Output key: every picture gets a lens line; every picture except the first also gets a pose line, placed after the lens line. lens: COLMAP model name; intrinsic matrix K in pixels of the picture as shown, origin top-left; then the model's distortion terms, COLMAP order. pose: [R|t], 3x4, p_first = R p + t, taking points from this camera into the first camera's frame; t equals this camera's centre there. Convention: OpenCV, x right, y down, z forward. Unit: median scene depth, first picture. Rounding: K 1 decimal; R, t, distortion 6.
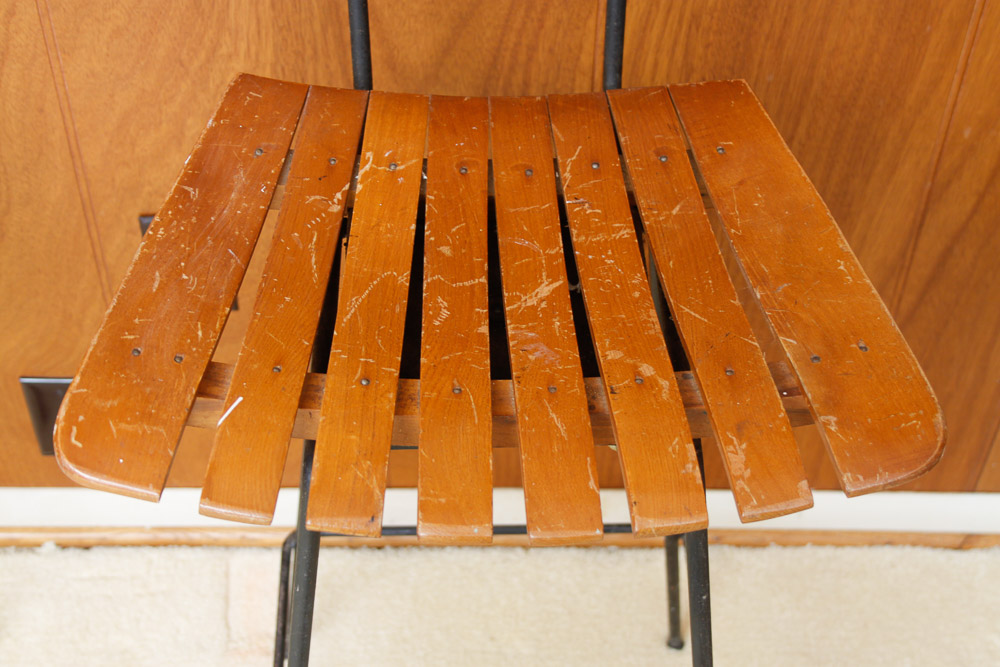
lens RADIAL K [[1569.7, 0, 499.5], [0, 1569.7, 333.3], [0, 0, 1]] dist [0.010220, 0.000000]
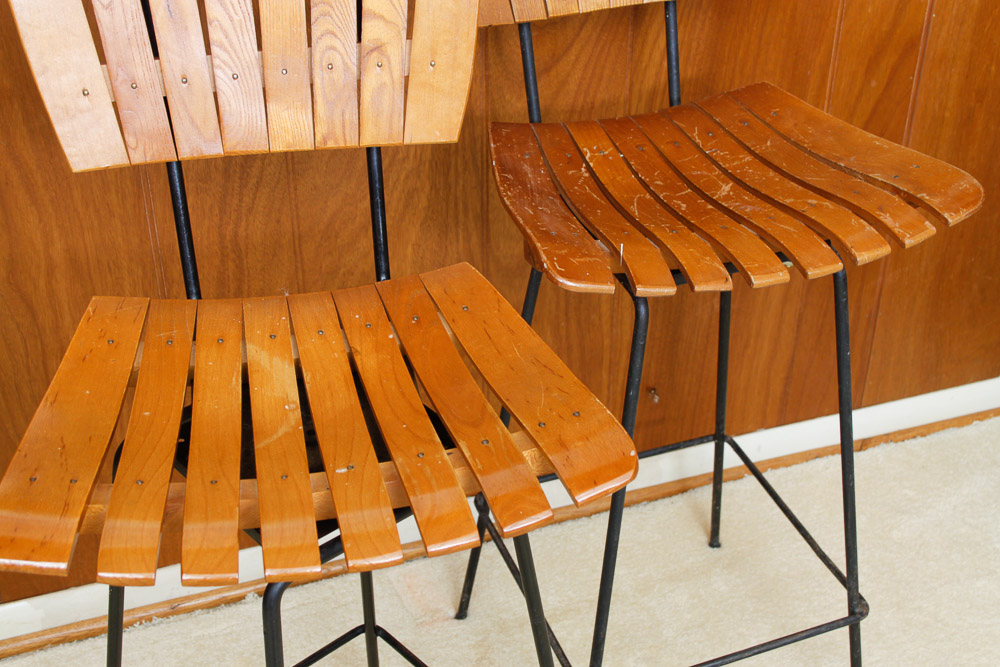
lens RADIAL K [[1416.1, 0, 502.0], [0, 1416.1, 334.0], [0, 0, 1]] dist [-0.023259, 0.000000]
pose [[0.945404, -0.196626, 0.259903, -0.462815], [0.246306, 0.953311, -0.174730, 0.243362], [-0.213412, 0.229206, 0.949694, -0.278797]]
